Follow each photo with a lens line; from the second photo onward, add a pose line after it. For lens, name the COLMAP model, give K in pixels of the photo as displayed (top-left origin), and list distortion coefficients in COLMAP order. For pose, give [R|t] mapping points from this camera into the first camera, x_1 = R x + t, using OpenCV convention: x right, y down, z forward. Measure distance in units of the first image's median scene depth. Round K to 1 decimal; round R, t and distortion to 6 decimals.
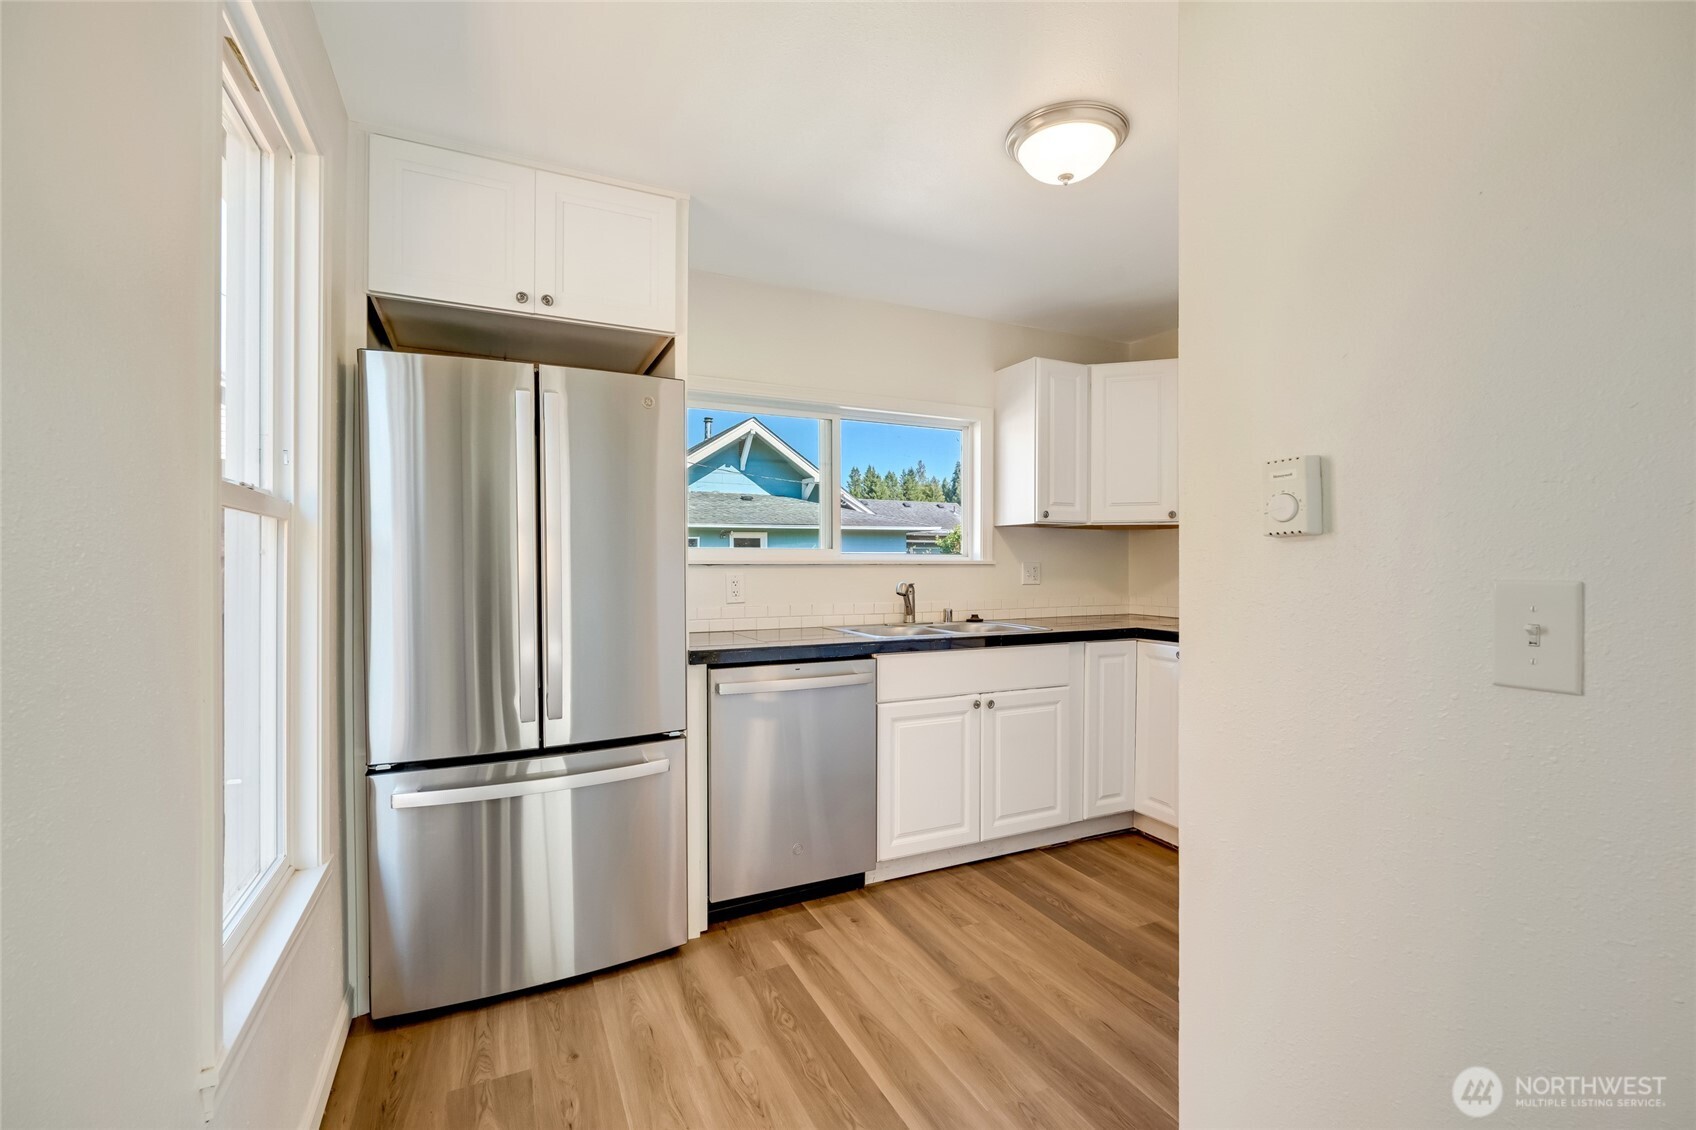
lens RADIAL K [[731.9, 0, 853.3], [0, 731.9, 564.1], [0, 0, 1]] dist [-0.007239, 0.000650]
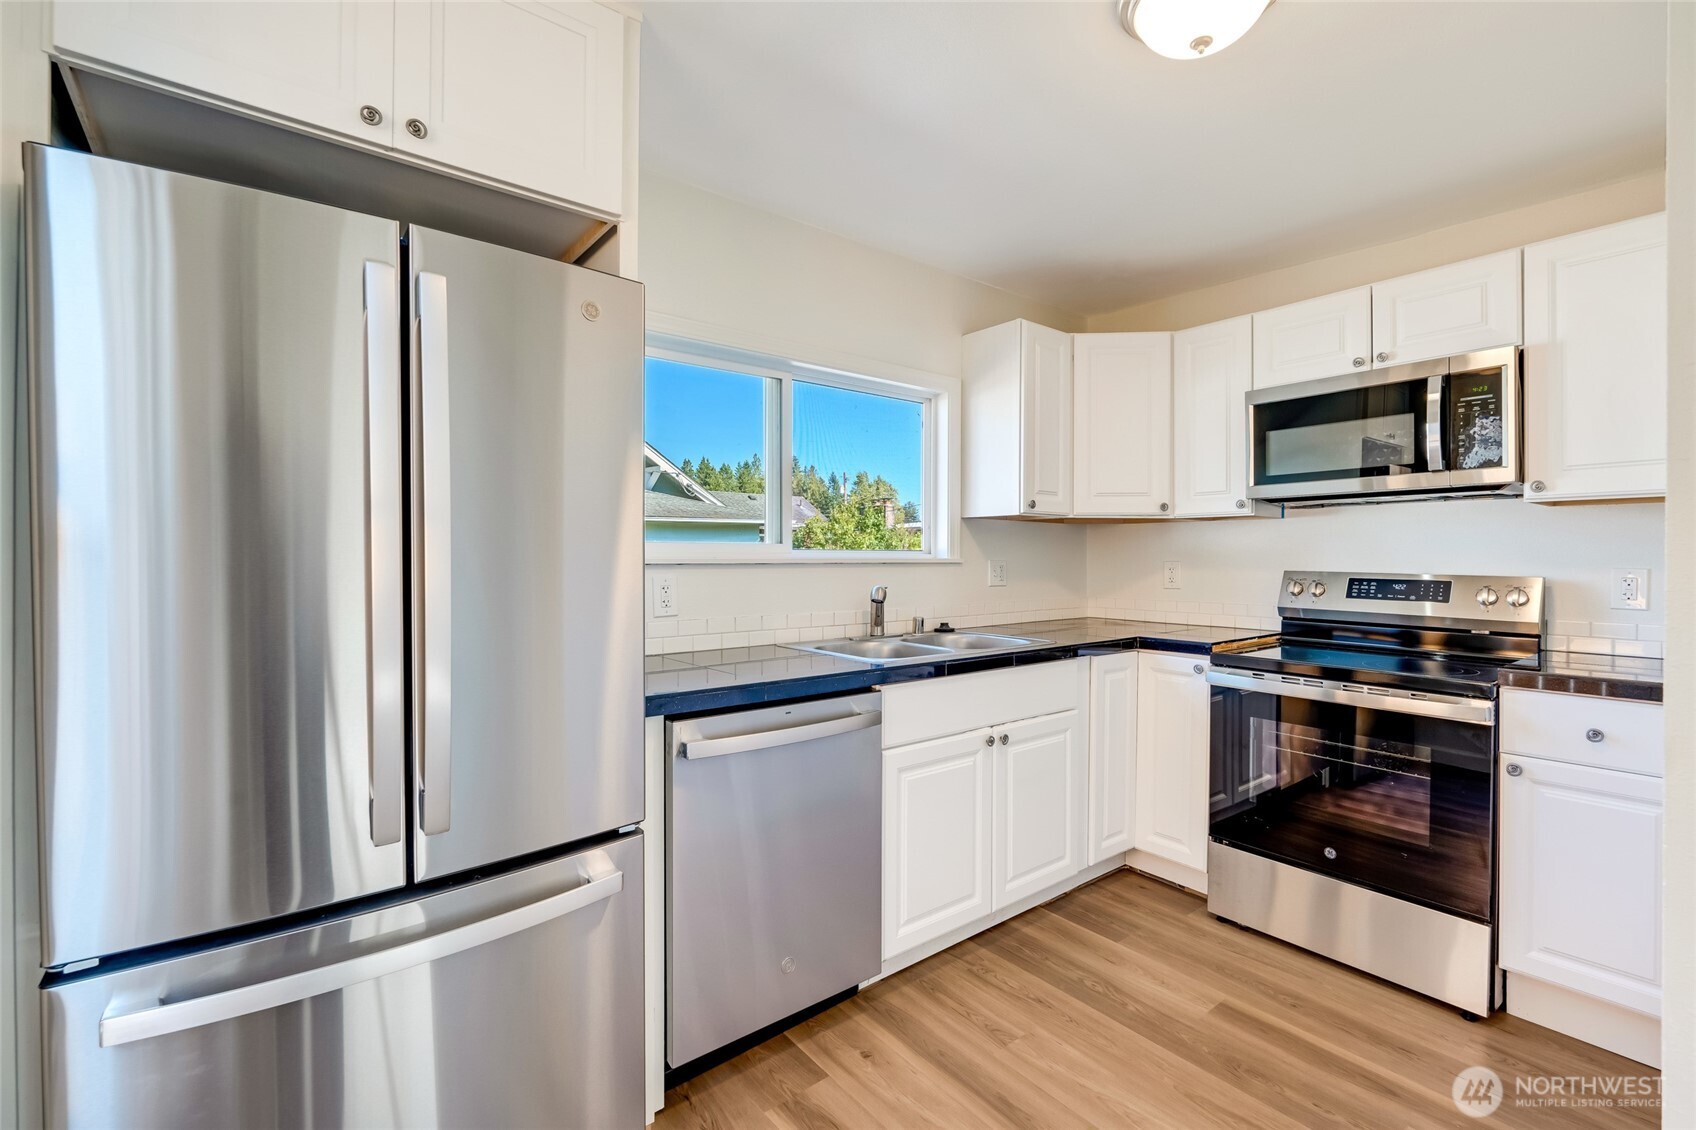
lens RADIAL K [[731.9, 0, 847.2], [0, 731.9, 556.9], [0, 0, 1]] dist [-0.007239, 0.000650]
pose [[0.976251, 0.001792, 0.216637, -0.162632], [-0.001469, 0.999998, -0.001654, -0.006629], [-0.216639, 0.001297, 0.976251, 0.272626]]
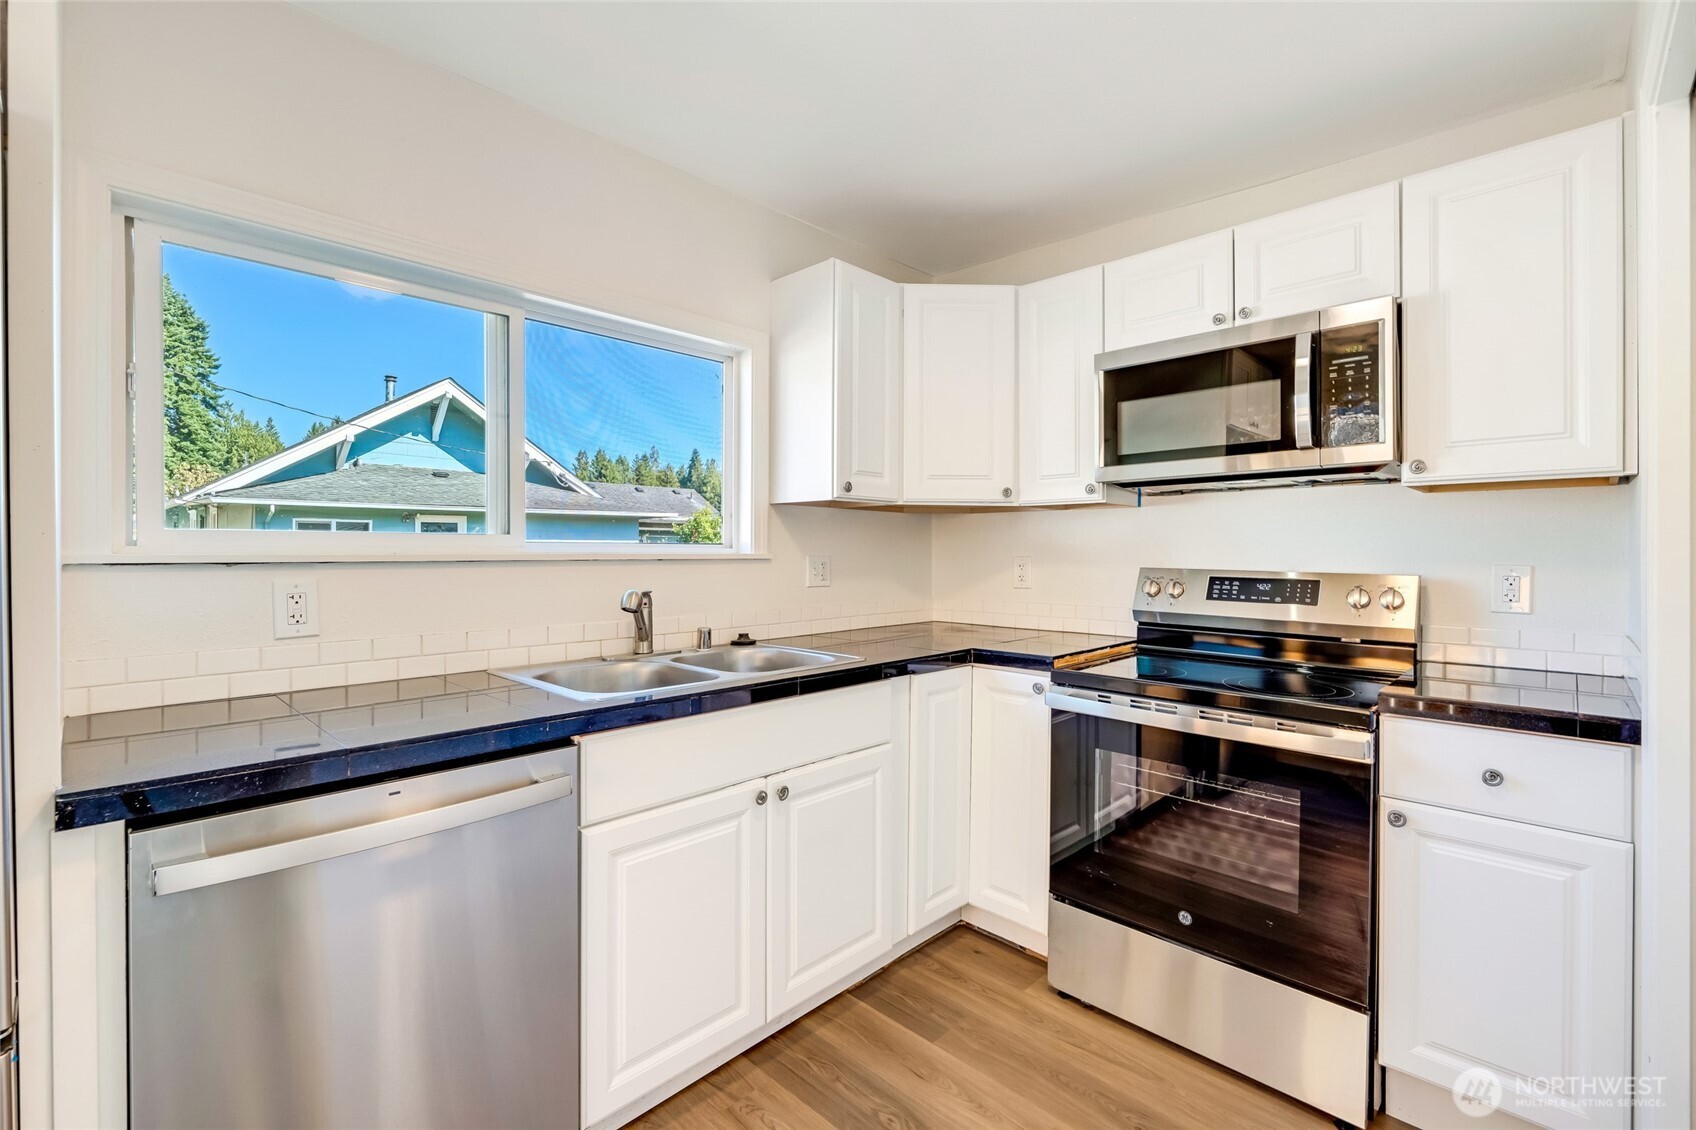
lens RADIAL K [[731.9, 0, 844.8], [0, 731.9, 553.6], [0, 0, 1]] dist [-0.007239, 0.000650]
pose [[0.940443, 0.000228, 0.339952, 0.032306], [-0.000591, 0.999999, 0.000966, -0.007673], [-0.339951, -0.001110, 0.940442, 0.439724]]
